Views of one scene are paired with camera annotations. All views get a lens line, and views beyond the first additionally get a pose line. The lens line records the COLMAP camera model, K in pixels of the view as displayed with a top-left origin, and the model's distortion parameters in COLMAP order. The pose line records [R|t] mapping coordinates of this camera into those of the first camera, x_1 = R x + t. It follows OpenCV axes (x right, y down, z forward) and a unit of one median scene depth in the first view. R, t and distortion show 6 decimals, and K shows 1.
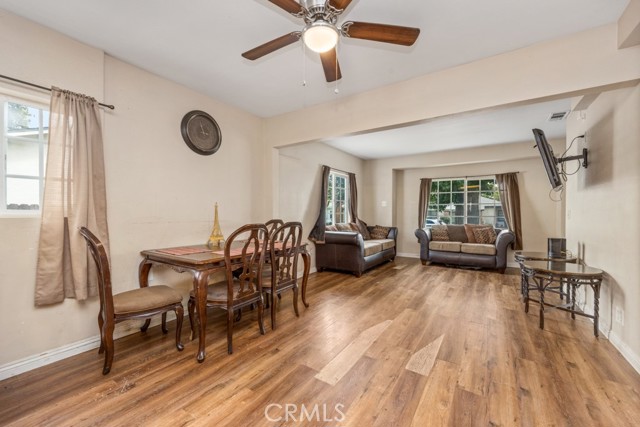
lens RADIAL K [[259.3, 0, 324.0], [0, 259.3, 209.3], [0, 0, 1]] dist [0.002823, 0.001217]
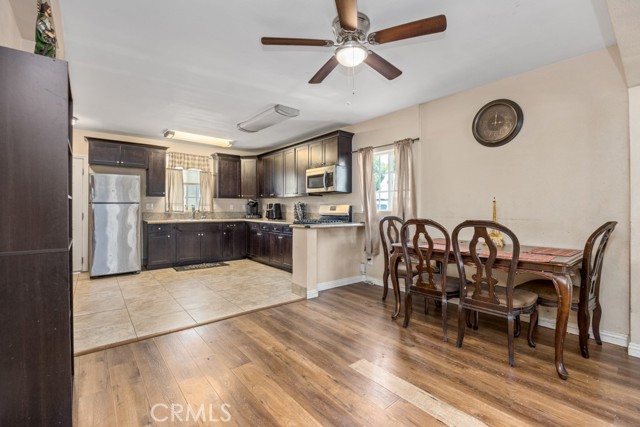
lens RADIAL K [[288.5, 0, 317.5], [0, 288.5, 209.8], [0, 0, 1]] dist [-0.013817, 0.000231]
pose [[-0.317443, -0.005093, -0.948264, 0.727874], [0.003012, 0.999975, -0.006379, 0.019520], [0.948272, -0.004881, -0.317420, 0.751124]]
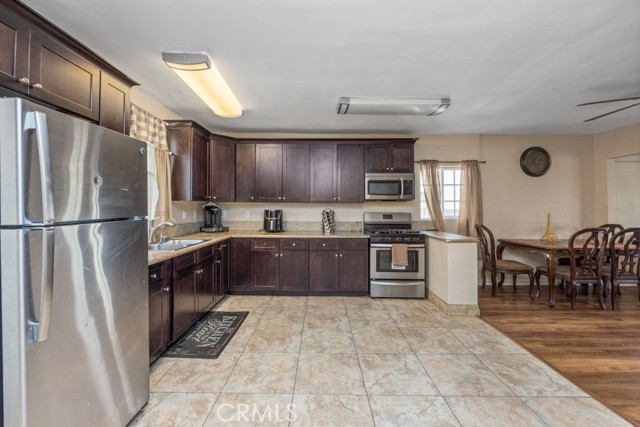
lens RADIAL K [[259.3, 0, 322.9], [0, 259.3, 207.7], [0, 0, 1]] dist [0.002823, 0.001217]
pose [[0.534500, -0.004916, -0.845154, 0.115569], [0.009324, 0.999957, 0.000080, -0.055334], [0.845117, -0.007923, 0.534523, -0.807434]]
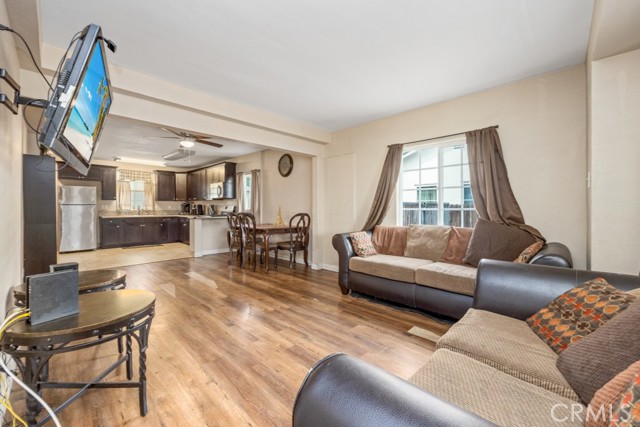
lens RADIAL K [[259.3, 0, 319.3], [0, 259.3, 210.0], [0, 0, 1]] dist [0.002823, 0.001217]
pose [[-0.197460, -0.001329, -0.980310, 1.376699], [0.006631, 0.999974, -0.002691, 0.034694], [0.980289, -0.007032, -0.197446, 1.688844]]
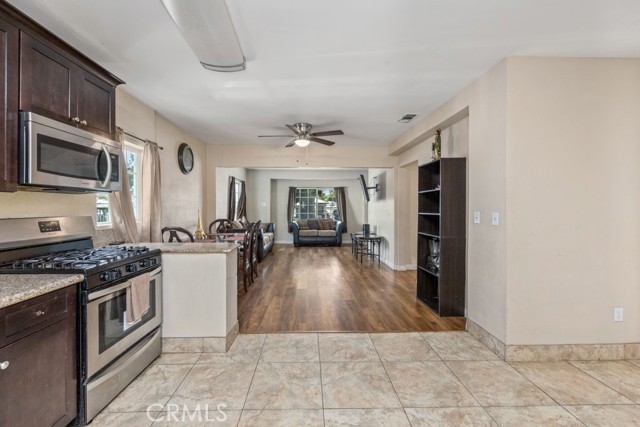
lens RADIAL K [[273.1, 0, 305.0], [0, 273.1, 207.6], [0, 0, 1]] dist [0.003245, -0.000040]
pose [[0.840334, -0.008360, 0.542005, -0.770060], [0.001488, 0.999913, 0.013116, -0.055412], [-0.542067, -0.010215, 0.840273, -0.625337]]
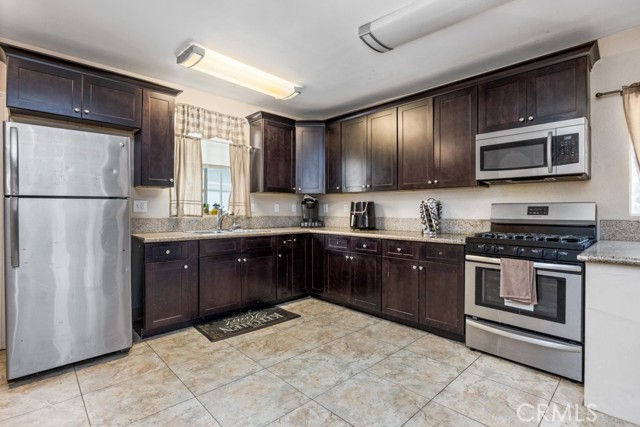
lens RADIAL K [[315.1, 0, 323.1], [0, 315.1, 211.5], [0, 0, 1]] dist [-0.007886, -0.000034]
pose [[-0.232047, -0.006637, -0.972682, 0.130699], [0.004013, 0.999962, -0.007780, 0.007410], [0.972696, -0.005708, -0.232012, -0.113538]]
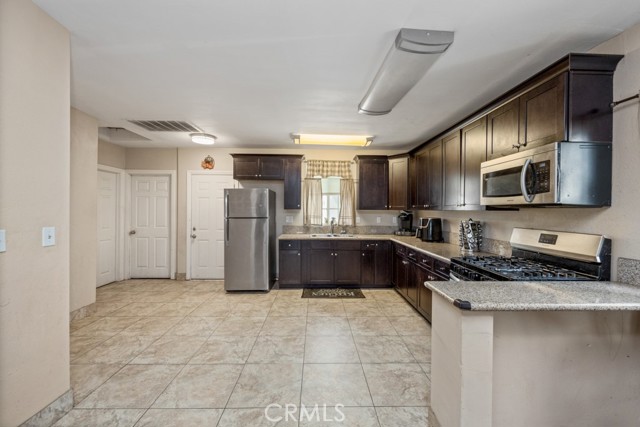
lens RADIAL K [[259.3, 0, 314.8], [0, 259.3, 213.2], [0, 0, 1]] dist [0.002823, 0.001217]
pose [[-0.835116, -0.008457, -0.550009, 0.002269], [-0.009976, 0.999950, -0.000228, -0.064649], [0.549984, 0.005297, -0.835159, 0.540812]]
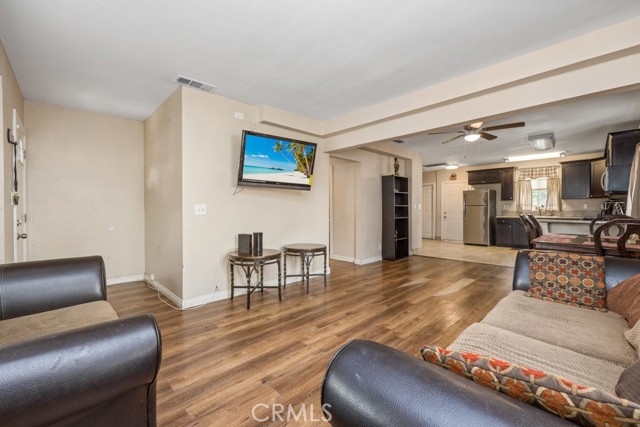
lens RADIAL K [[259.3, 0, 326.7], [0, 259.3, 213.2], [0, 0, 1]] dist [0.002823, 0.001217]
pose [[-0.974981, -0.006683, 0.222188, 0.457262], [-0.004858, 0.999950, 0.008759, 0.031905], [-0.222235, 0.007461, -0.974965, 2.176045]]
